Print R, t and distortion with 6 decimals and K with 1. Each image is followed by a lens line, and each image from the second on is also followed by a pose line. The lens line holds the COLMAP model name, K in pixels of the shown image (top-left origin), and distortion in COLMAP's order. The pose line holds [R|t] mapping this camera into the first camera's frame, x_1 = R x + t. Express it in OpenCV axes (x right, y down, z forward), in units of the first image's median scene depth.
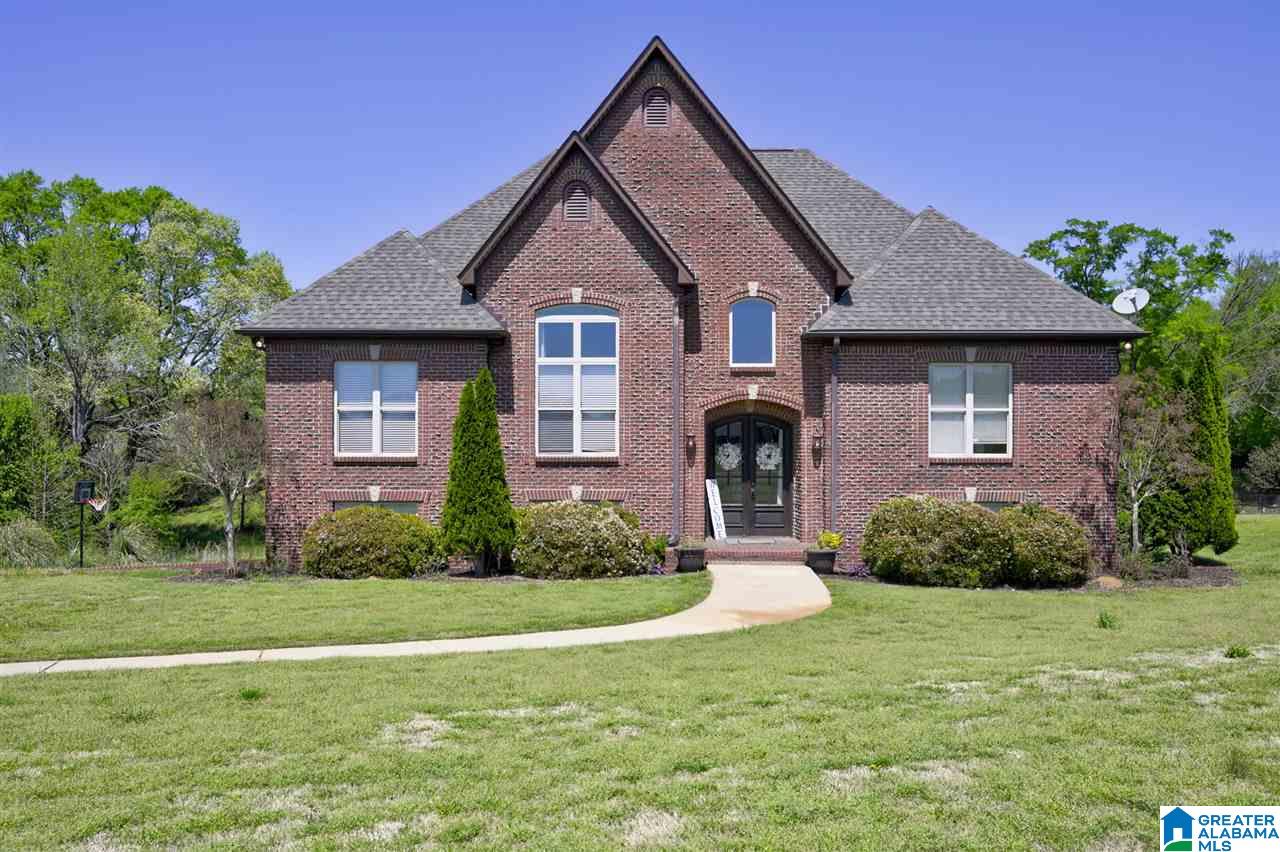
lens RADIAL K [[971.8, 0, 644.0], [0, 971.8, 424.7], [0, 0, 1]] dist [0.006885, 0.001037]
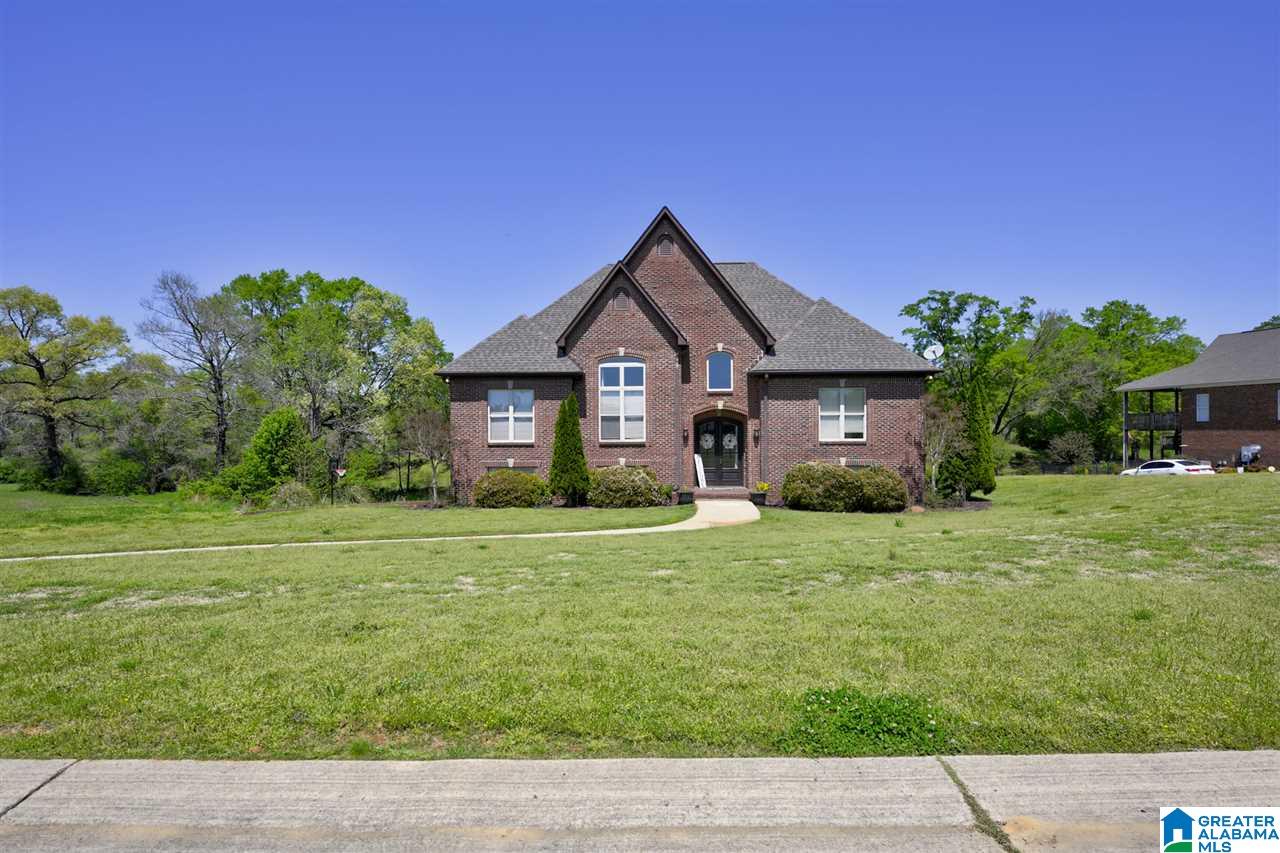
lens RADIAL K [[656.3, 0, 644.9], [0, 656.3, 423.5], [0, 0, 1]] dist [0.007066, 0.000183]
pose [[0.999733, -0.006431, -0.022211, 0.000186], [0.006439, 0.999979, 0.000290, -0.000787], [0.022209, -0.000433, 0.999753, -0.209224]]
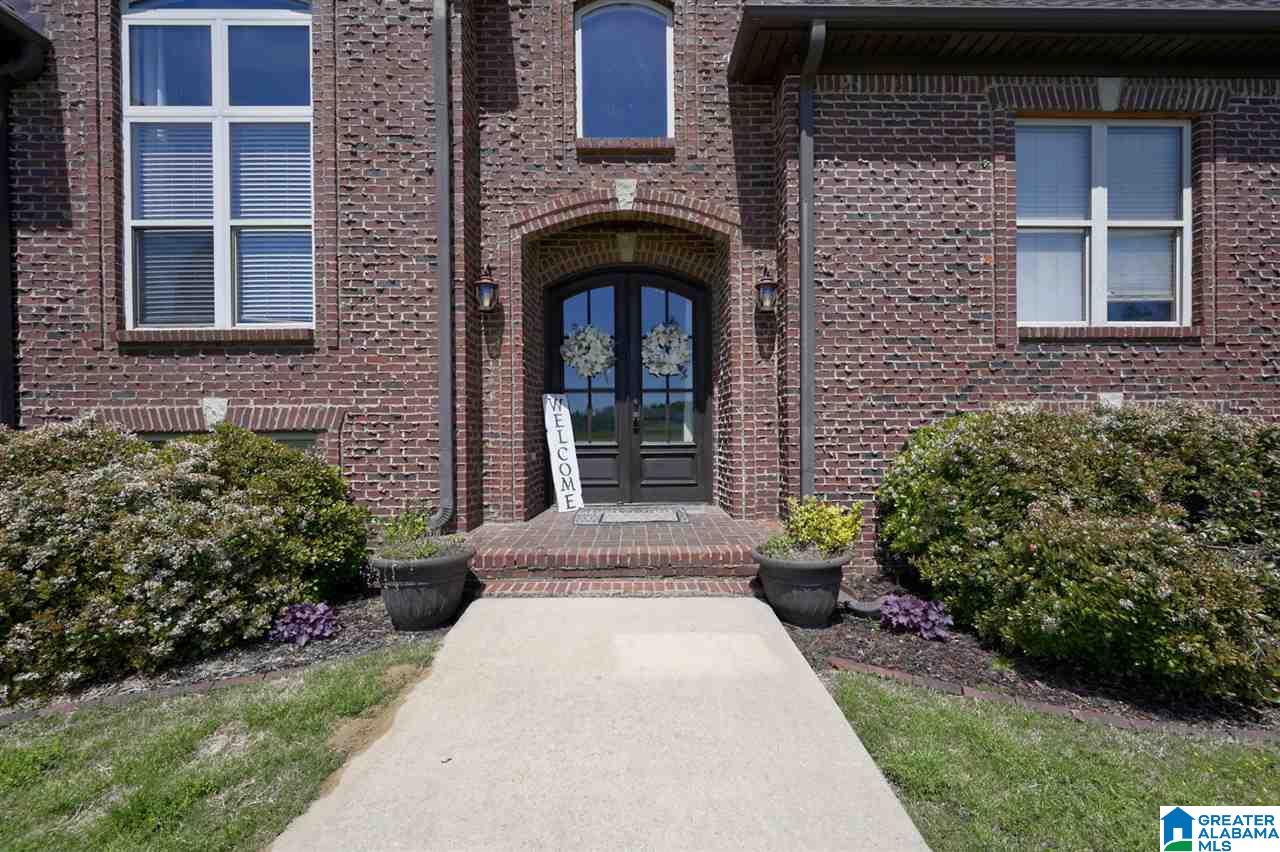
lens RADIAL K [[510.7, 0, 645.1], [0, 510.7, 429.2], [0, 0, 1]] dist [-0.001938, 0.000073]
pose [[0.999529, -0.009550, 0.029161, 0.113589], [0.009212, 0.999889, 0.011709, 0.075236], [-0.029270, -0.011435, 0.999506, 0.760067]]
